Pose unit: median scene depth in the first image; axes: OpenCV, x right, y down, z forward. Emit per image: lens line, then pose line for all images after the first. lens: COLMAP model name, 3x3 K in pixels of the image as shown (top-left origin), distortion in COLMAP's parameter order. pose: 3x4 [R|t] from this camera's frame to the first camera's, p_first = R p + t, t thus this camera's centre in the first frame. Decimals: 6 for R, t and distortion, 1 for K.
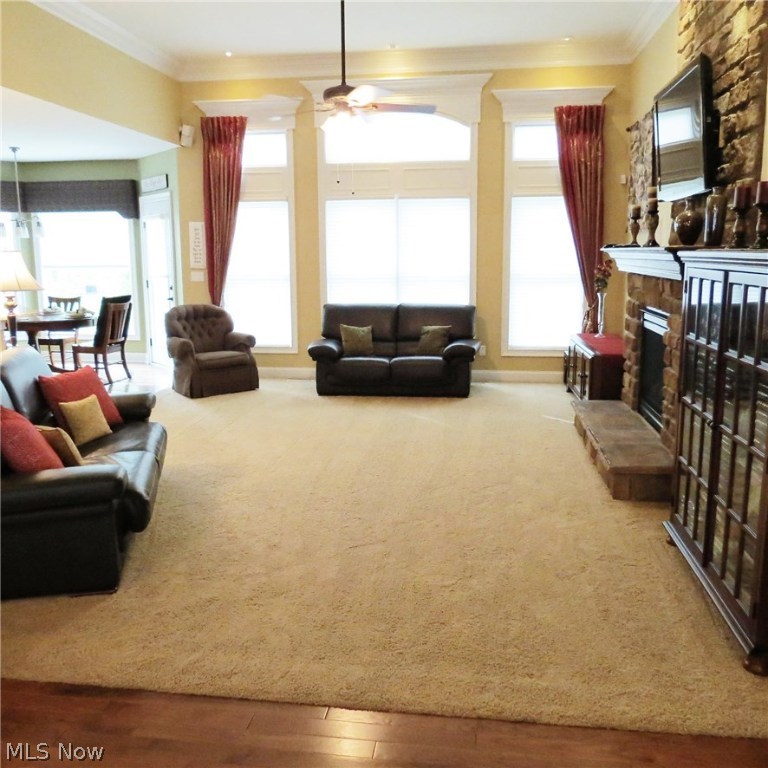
lens RADIAL K [[741.9, 0, 383.3], [0, 741.9, 379.6], [0, 0, 1]] dist [-0.005749, 0.000000]
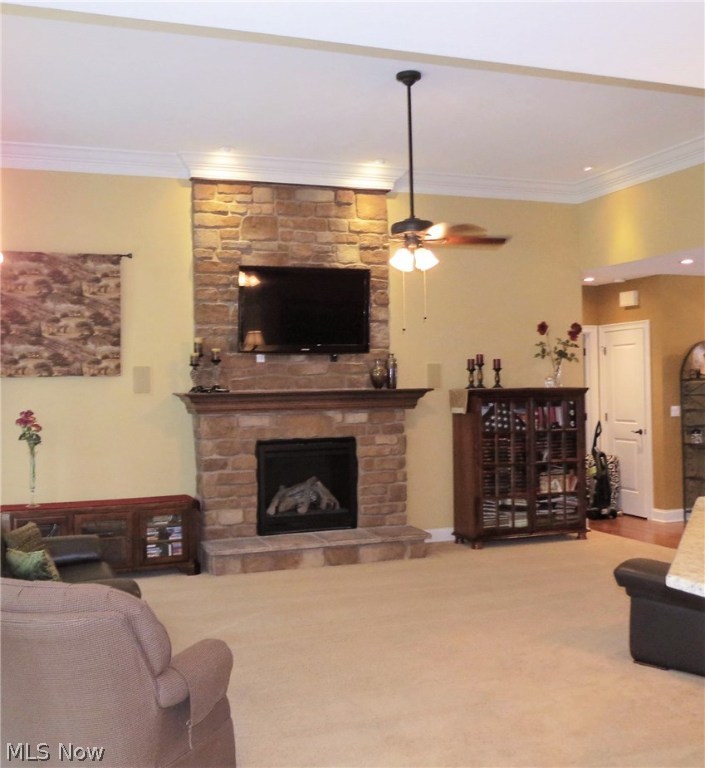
lens RADIAL K [[939.5, 0, 350.6], [0, 939.5, 381.9], [0, 0, 1]] dist [-0.029160, 0.000000]
pose [[-0.482079, 0.015882, 0.875984, -0.692115], [0.169727, 0.982588, 0.075591, -0.190888], [-0.859531, 0.185119, -0.476380, 1.074082]]
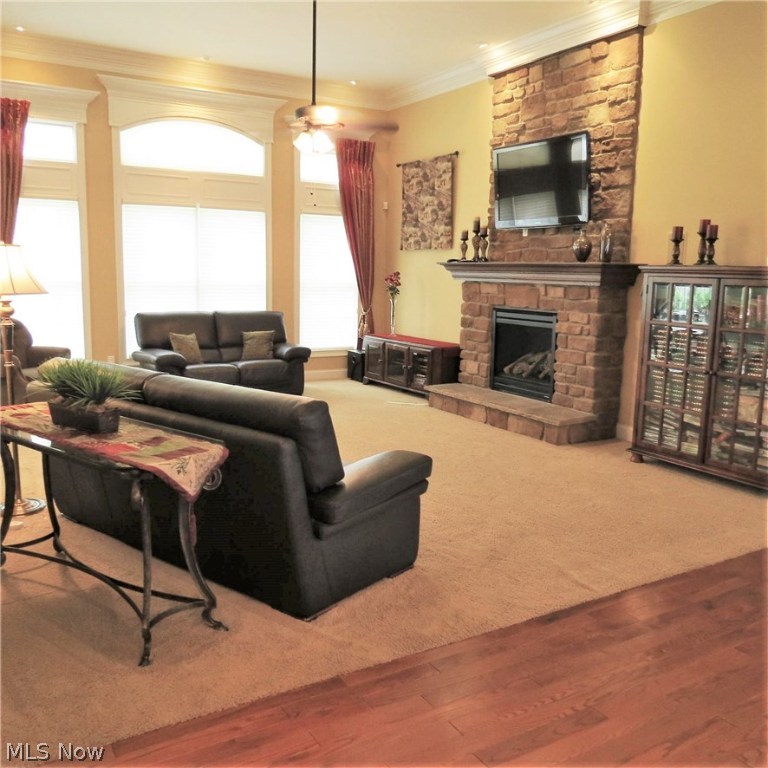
lens RADIAL K [[741.9, 0, 381.9], [0, 741.9, 384.0], [0, 0, 1]] dist [-0.005749, 0.000000]
pose [[0.785406, -0.073125, 0.614646, -0.430542], [0.081583, 0.996564, 0.014314, 0.001035], [-0.613581, 0.038903, 0.788673, 0.062811]]
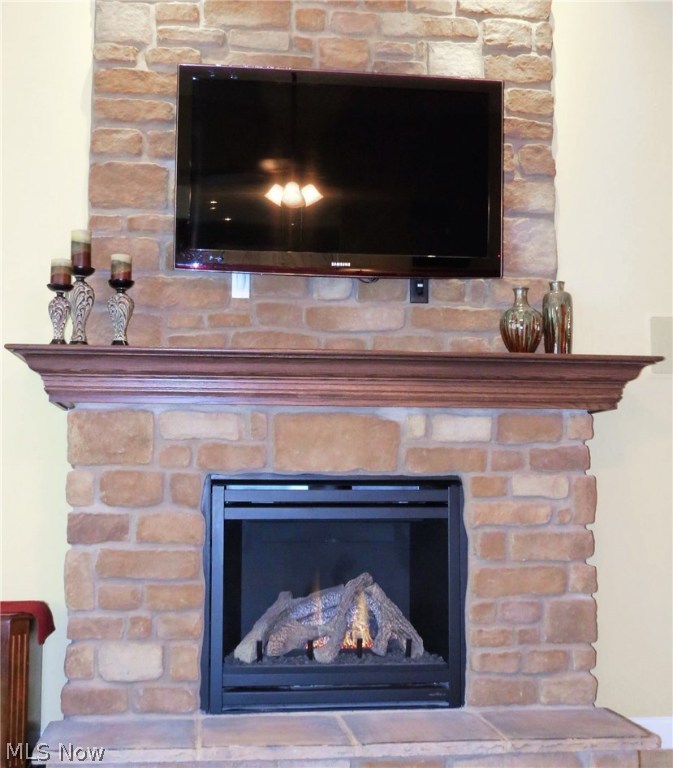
lens RADIAL K [[1072.0, 0, 333.2], [0, 1072.0, 389.2], [0, 0, 1]] dist [-0.079021, 0.000000]
pose [[-0.257852, 0.106610, 0.960285, -0.225903], [0.165240, 0.984117, -0.064886, -0.067110], [-0.951950, 0.141947, -0.271373, 0.761046]]
